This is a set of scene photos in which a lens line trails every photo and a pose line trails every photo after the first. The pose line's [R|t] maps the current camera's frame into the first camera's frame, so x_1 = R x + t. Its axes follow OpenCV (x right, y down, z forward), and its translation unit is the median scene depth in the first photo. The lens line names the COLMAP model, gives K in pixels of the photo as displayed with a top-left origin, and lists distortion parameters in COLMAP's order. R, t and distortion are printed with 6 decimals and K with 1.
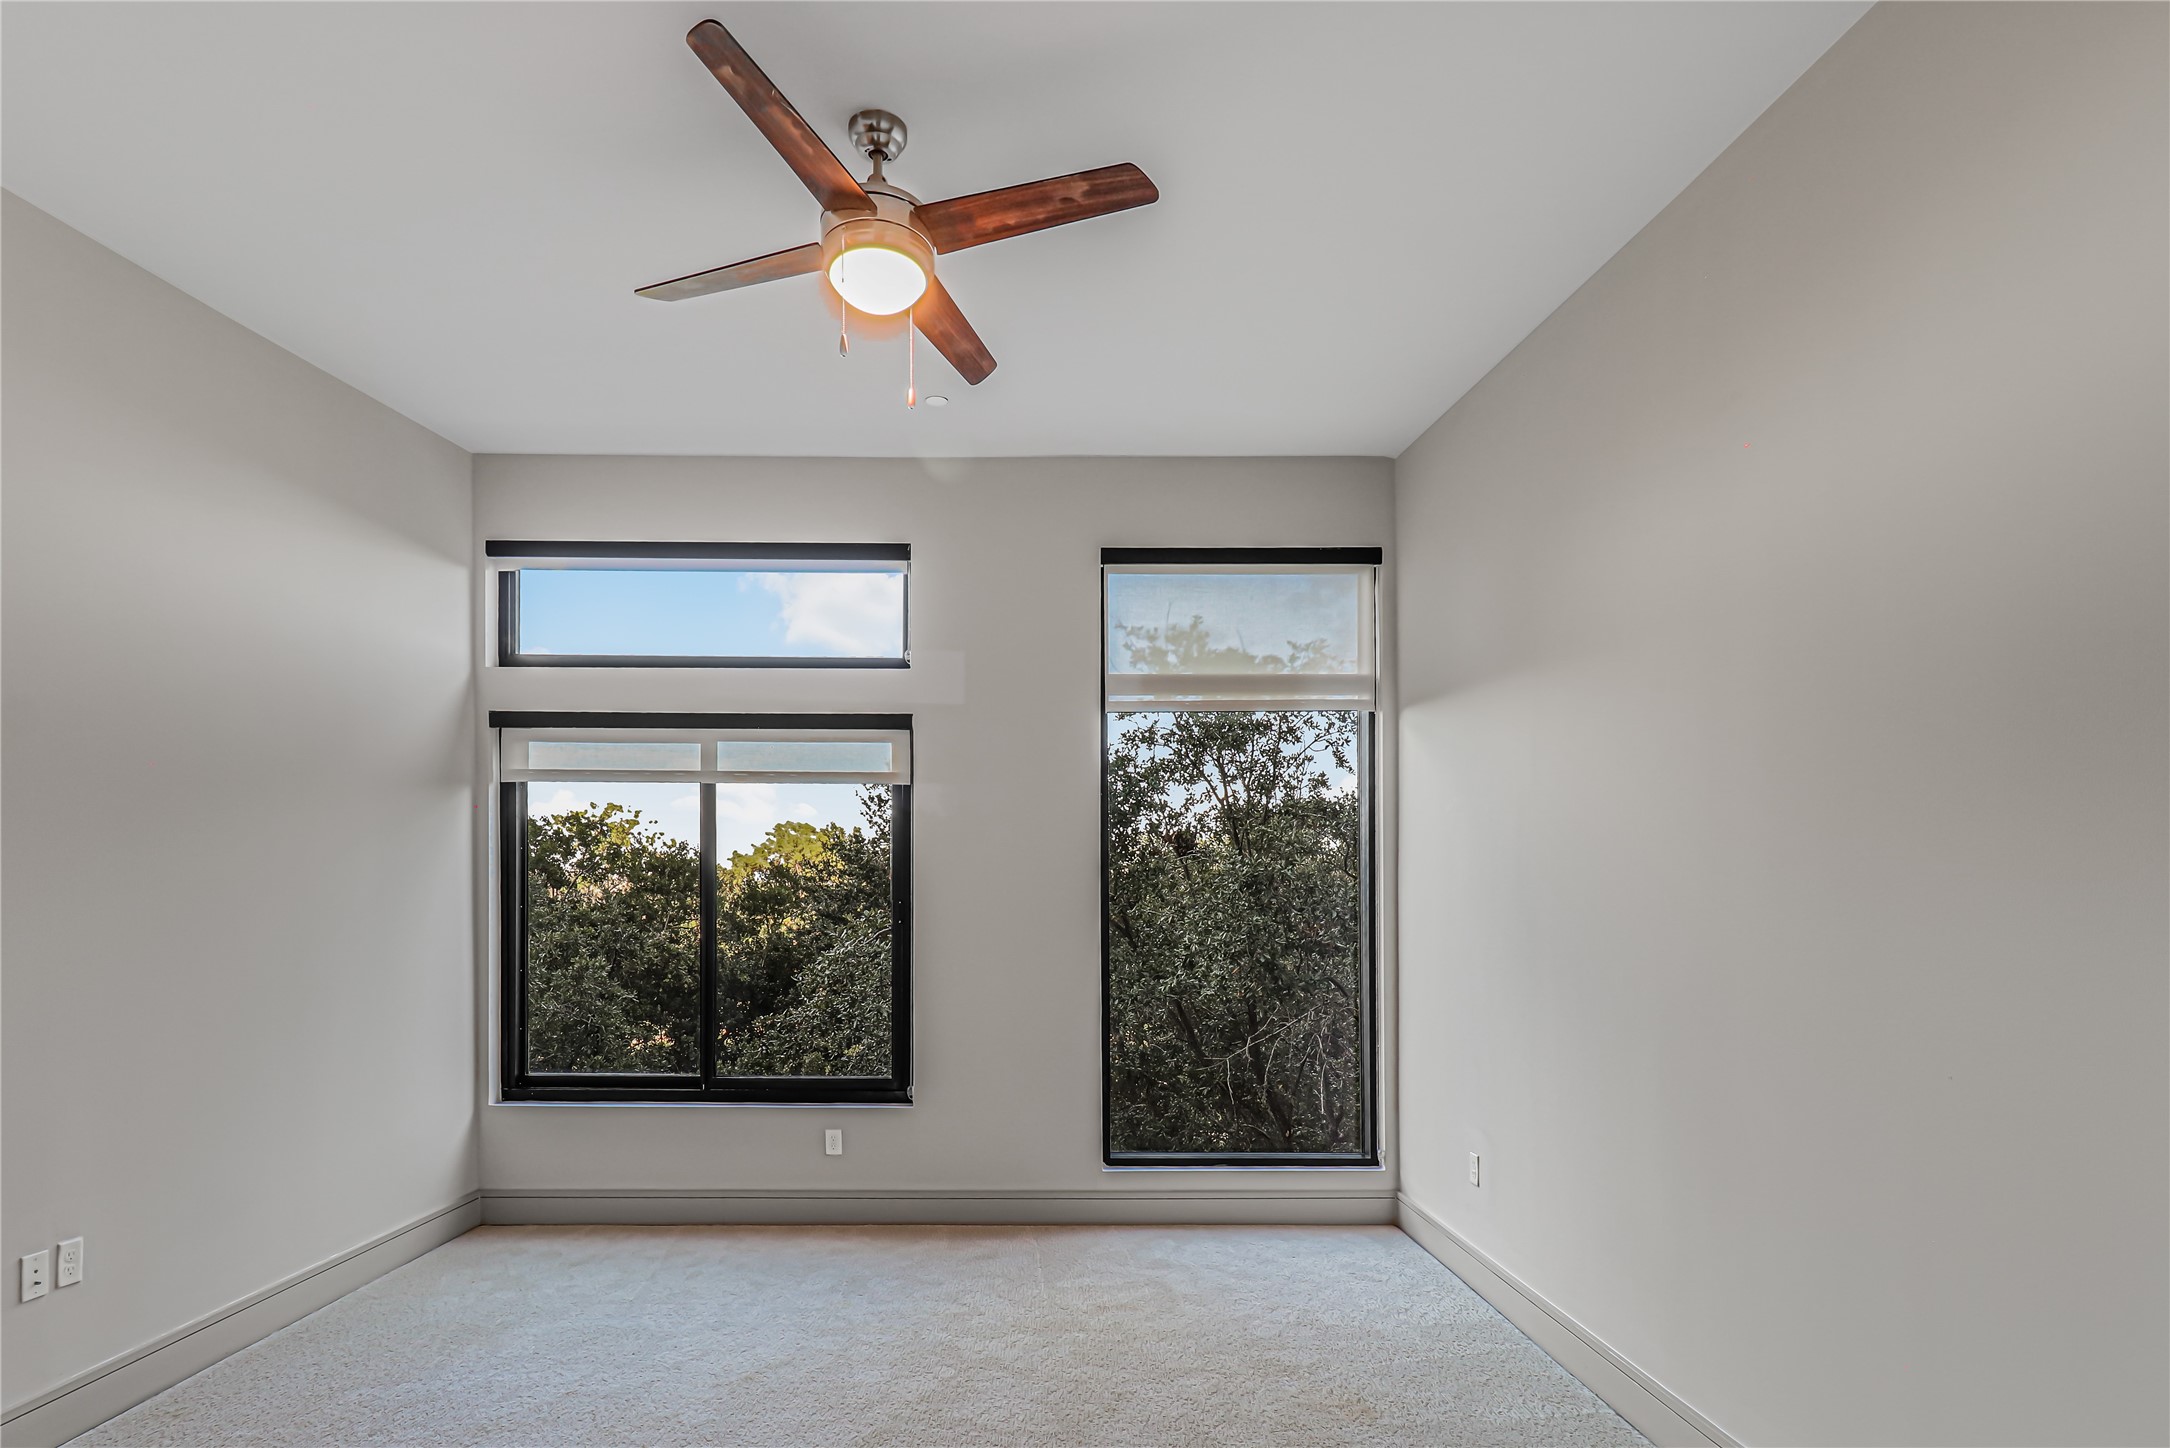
lens RADIAL K [[1067.9, 0, 1084.4], [0, 1067.9, 910.5], [0, 0, 1]] dist [0.031115, 0.000029]
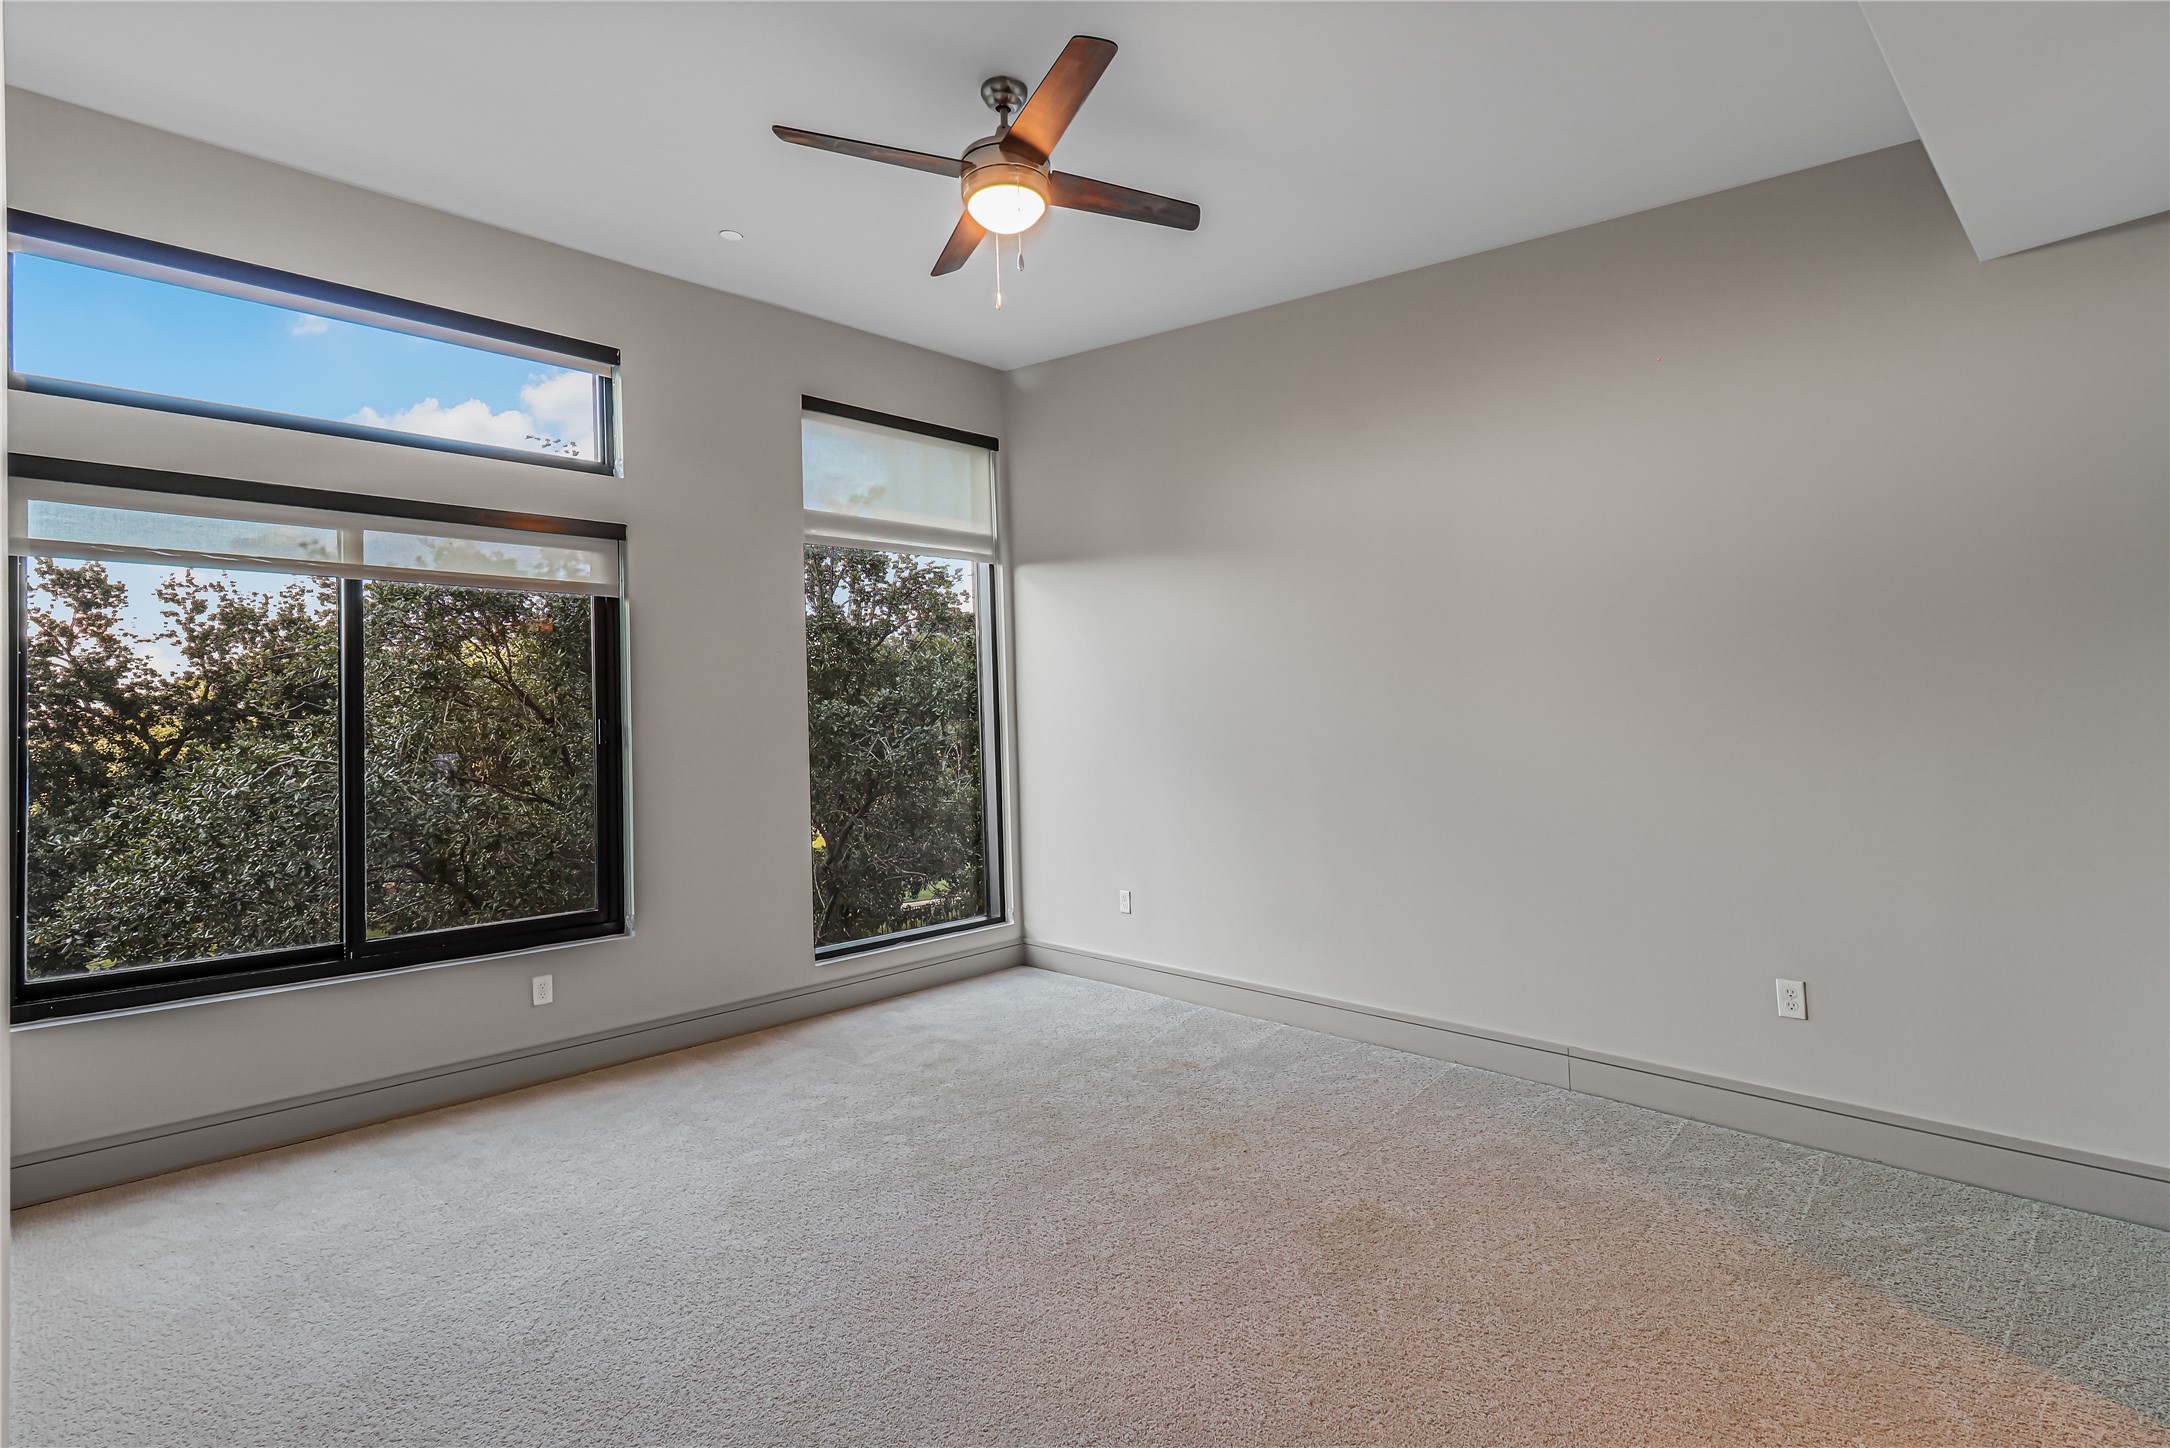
lens RADIAL K [[1003.3, 0, 1084.0], [0, 1003.3, 694.5], [0, 0, 1]] dist [0.000552, -0.000406]
pose [[0.722210, -0.000932, 0.691674, -0.484557], [0.024070, 0.999427, -0.023786, -0.000108], [-0.691255, 0.033827, 0.721818, 0.070543]]
